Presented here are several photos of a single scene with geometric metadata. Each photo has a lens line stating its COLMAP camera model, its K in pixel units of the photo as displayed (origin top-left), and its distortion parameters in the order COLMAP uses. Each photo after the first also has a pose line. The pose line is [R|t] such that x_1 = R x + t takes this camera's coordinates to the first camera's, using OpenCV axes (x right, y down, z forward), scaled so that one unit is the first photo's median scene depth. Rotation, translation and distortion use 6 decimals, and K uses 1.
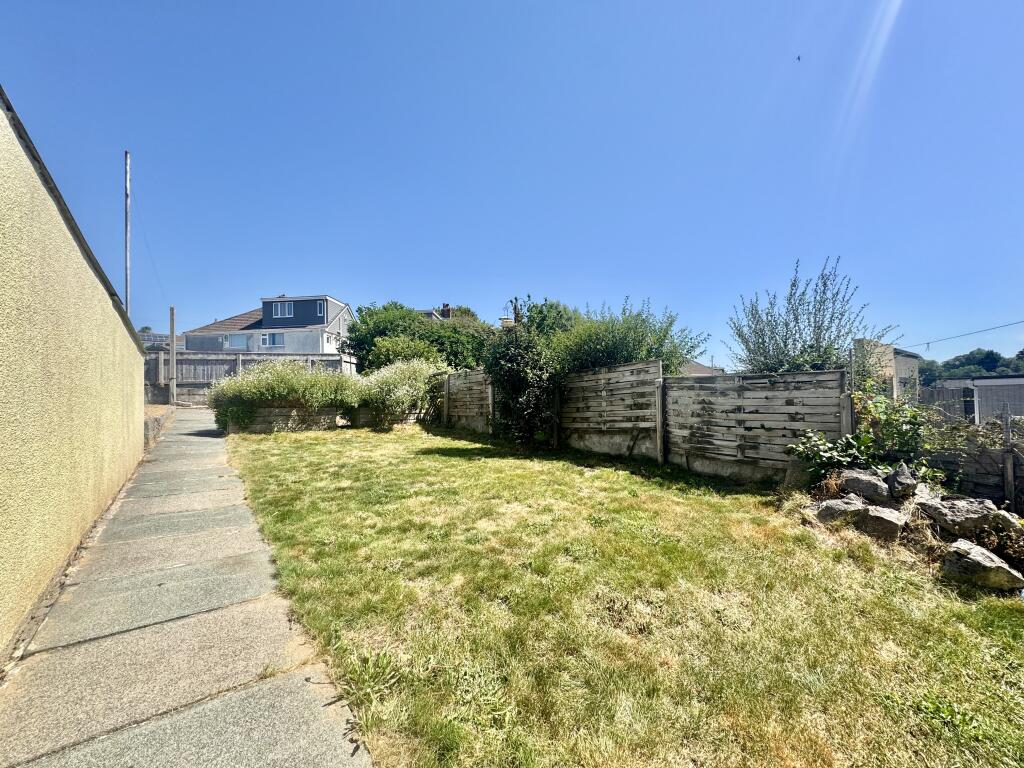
lens RADIAL K [[409.2, 0, 508.9], [0, 409.2, 382.5], [0, 0, 1]] dist [0.001153, 0.000147]
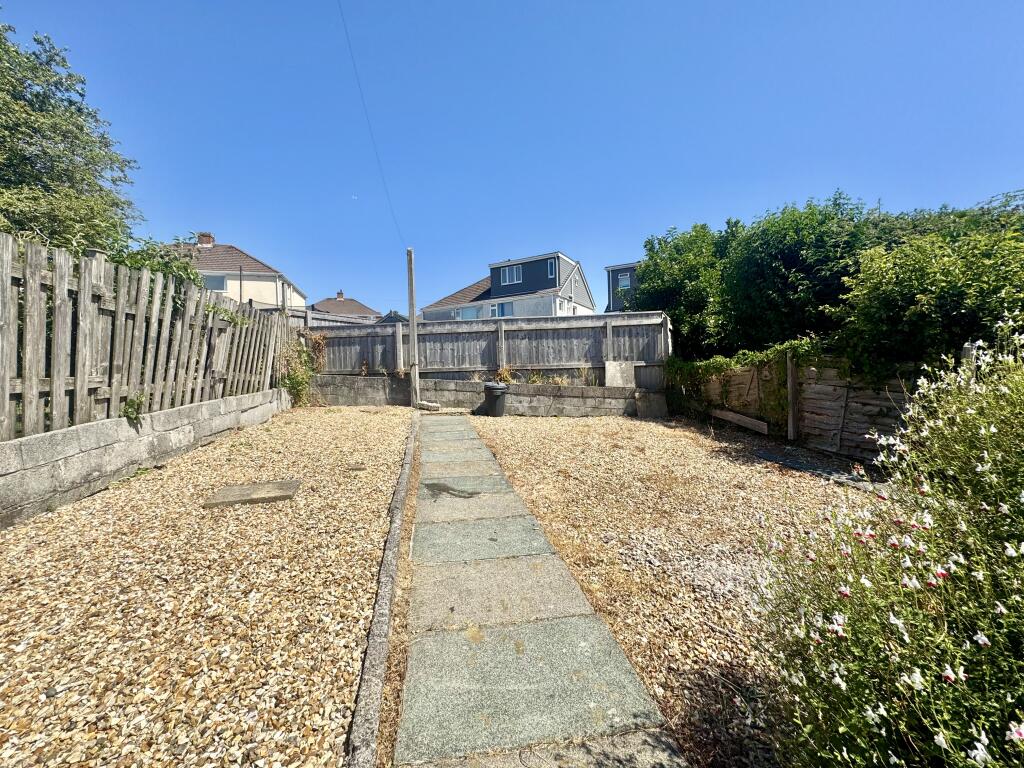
lens RADIAL K [[409.2, 0, 513.4], [0, 409.2, 384.0], [0, 0, 1]] dist [0.001153, 0.000147]
pose [[0.900101, 0.015059, -0.435422, -0.381465], [0.018710, 0.997145, 0.073162, -0.021653], [0.435280, -0.074000, 0.897249, 0.465754]]
